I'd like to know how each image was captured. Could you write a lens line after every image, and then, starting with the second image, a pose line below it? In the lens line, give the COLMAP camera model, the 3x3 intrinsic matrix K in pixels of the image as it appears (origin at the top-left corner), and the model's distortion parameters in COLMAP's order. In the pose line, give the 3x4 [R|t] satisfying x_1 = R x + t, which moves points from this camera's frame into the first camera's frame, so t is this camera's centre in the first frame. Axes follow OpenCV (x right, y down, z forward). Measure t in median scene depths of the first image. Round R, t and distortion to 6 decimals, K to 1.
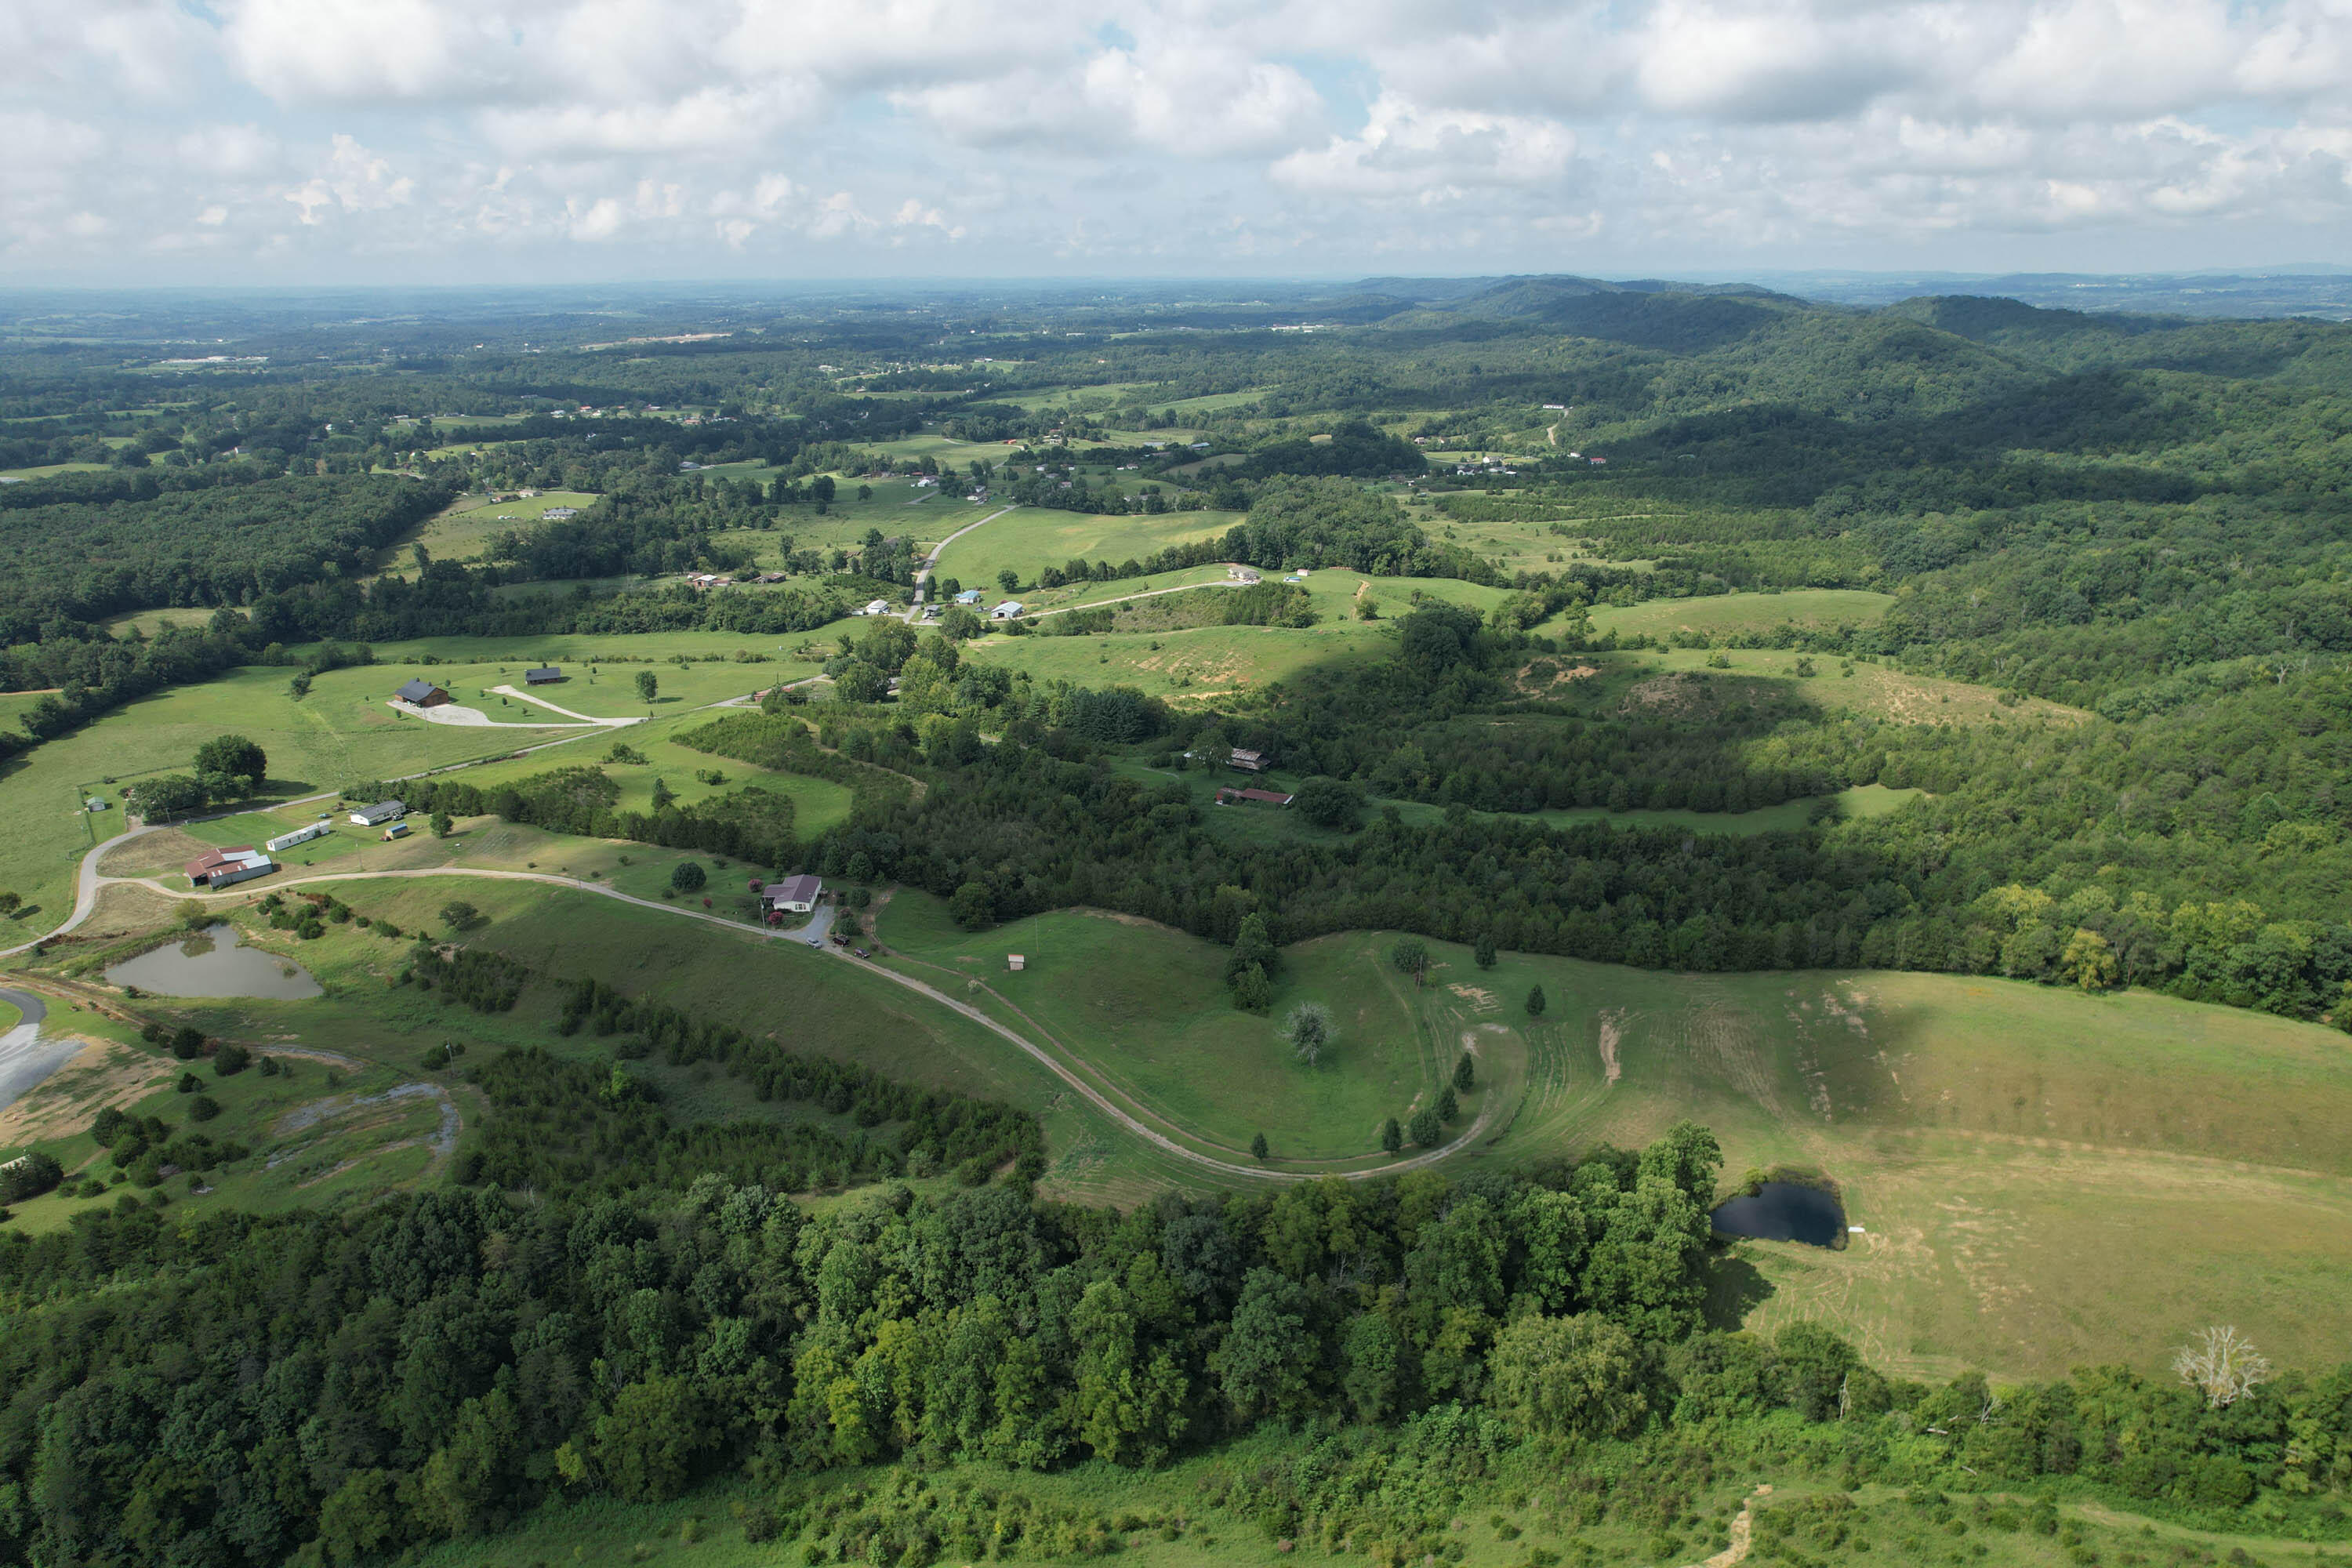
lens RADIAL K [[1502.5, 0, 1176.0], [0, 1502.5, 784.0], [0, 0, 1]] dist [-0.072167, 0.061267]
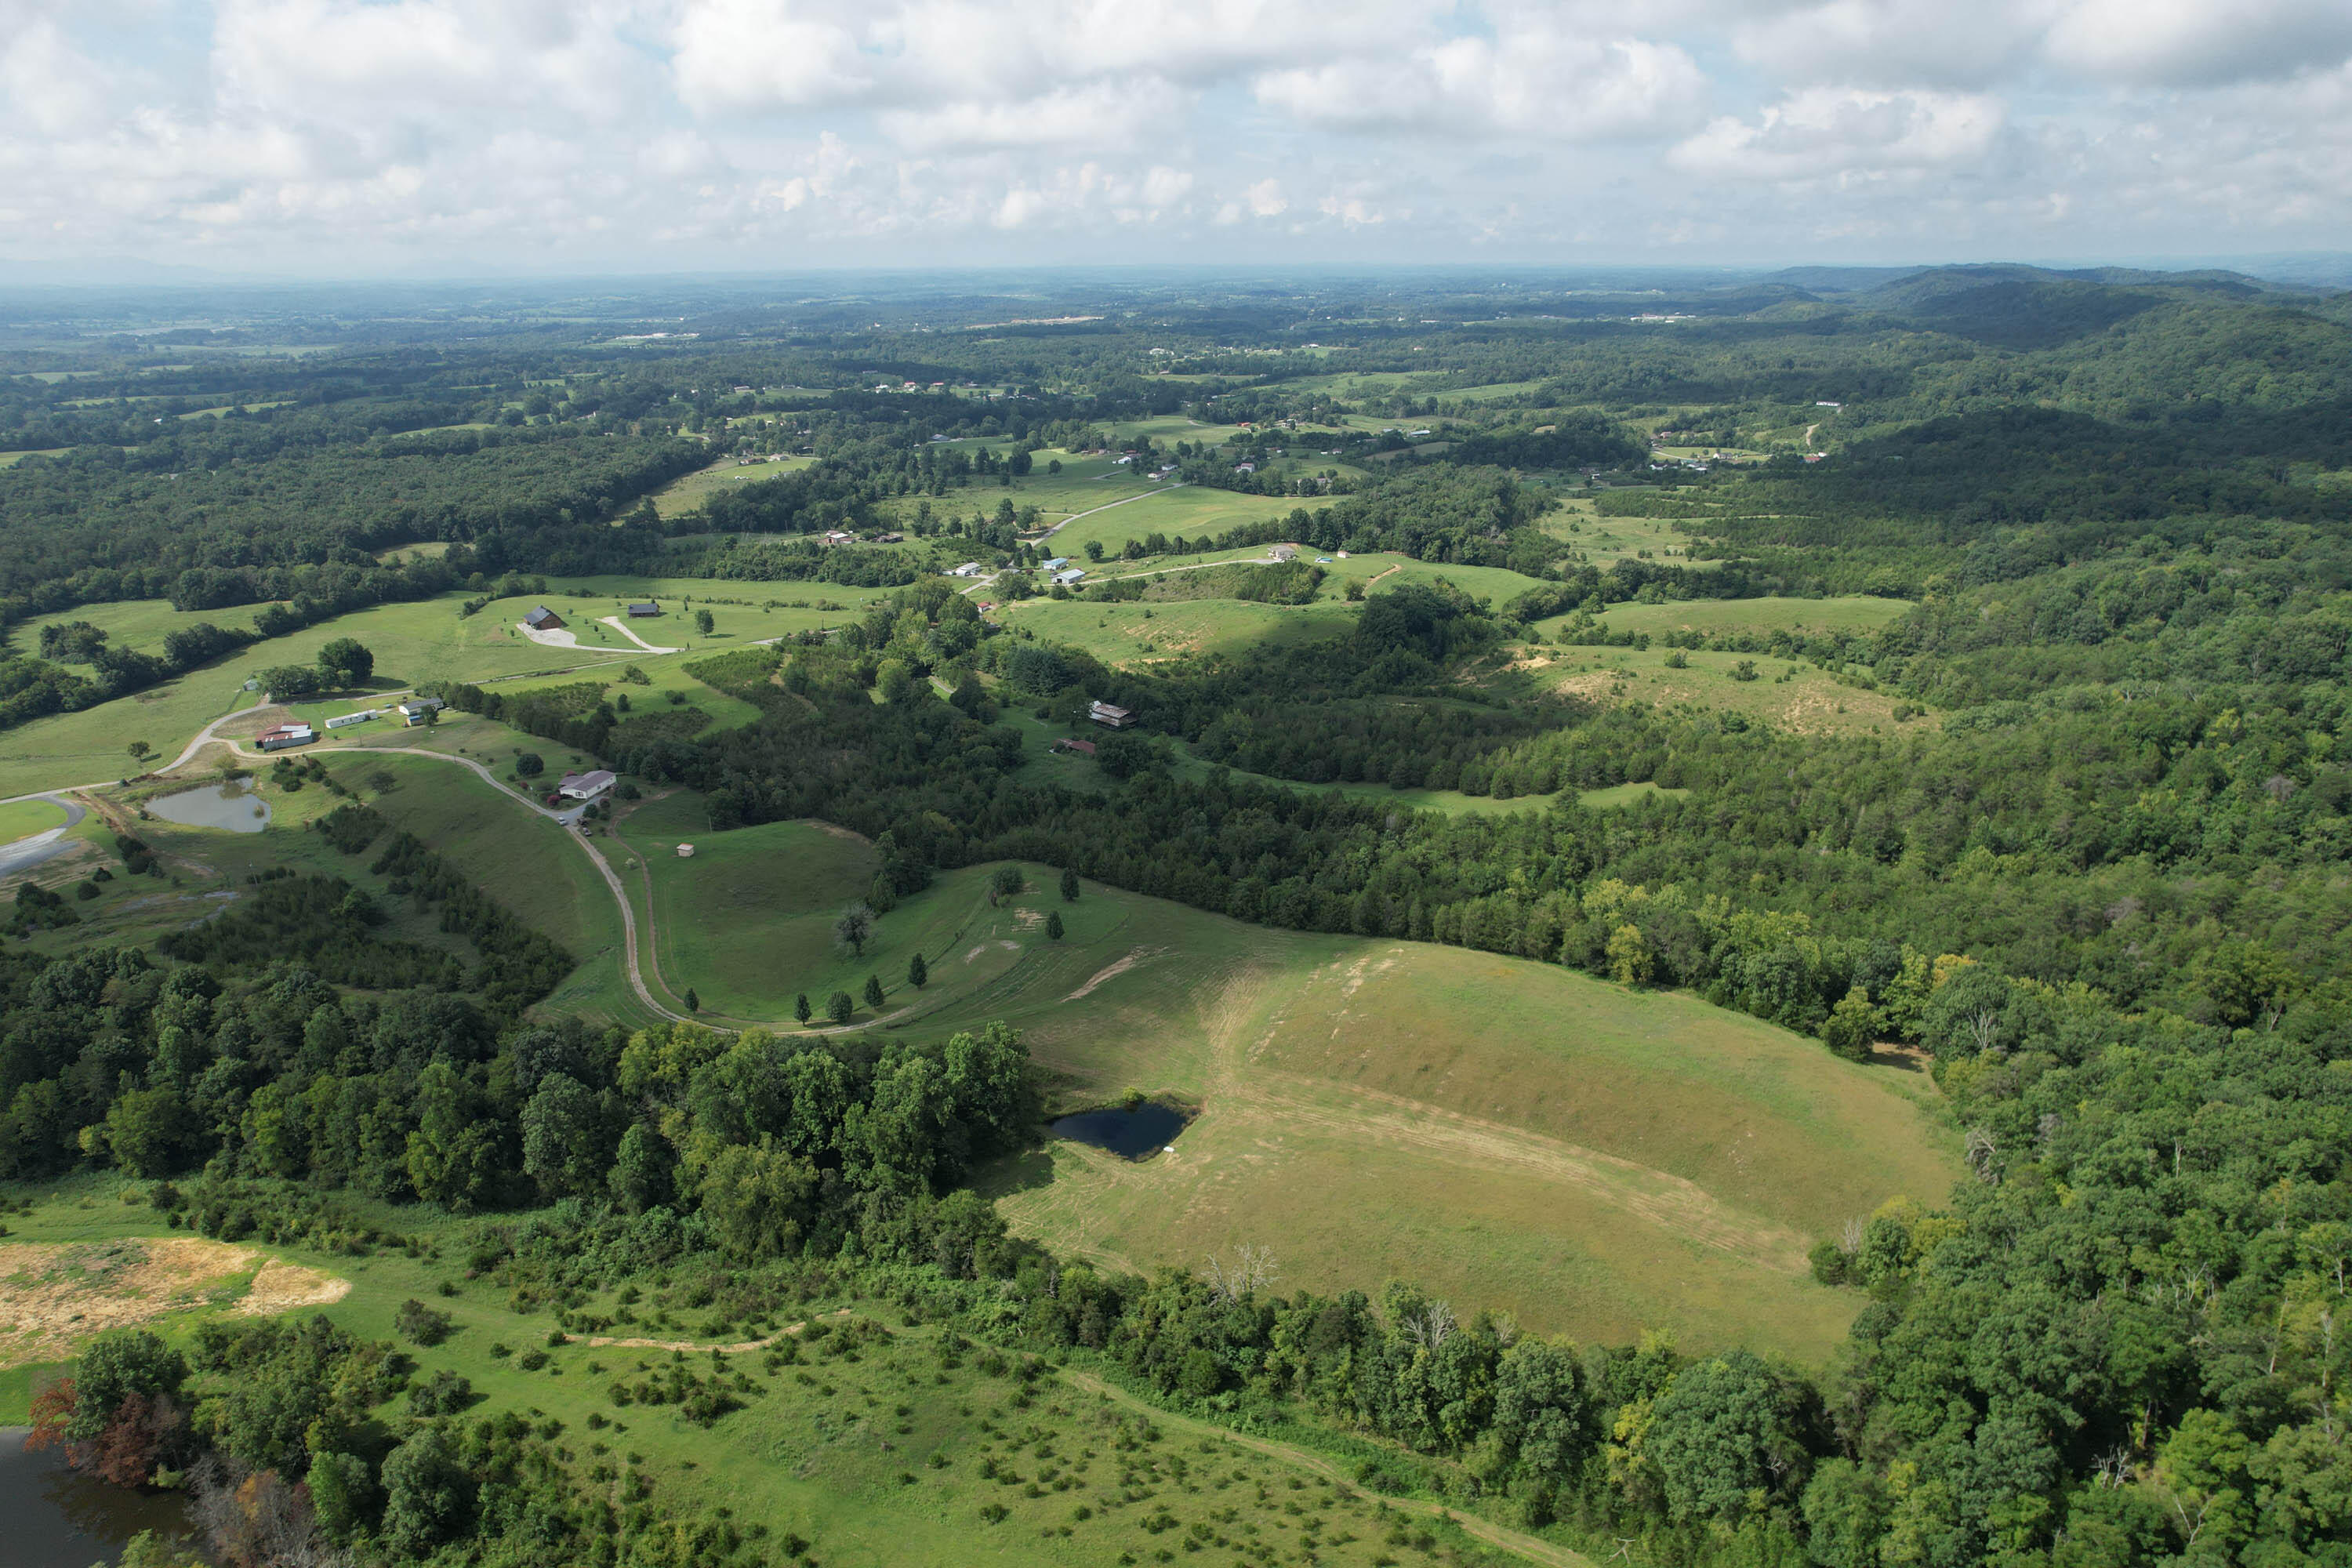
lens RADIAL K [[1502.5, 0, 1176.0], [0, 1502.5, 784.0], [0, 0, 1]] dist [-0.072167, 0.061267]
pose [[0.962427, 0.085540, -0.257714, 0.244005], [-0.083351, 0.996331, 0.019429, 0.004794], [0.258430, 0.002782, 0.966026, -0.018545]]
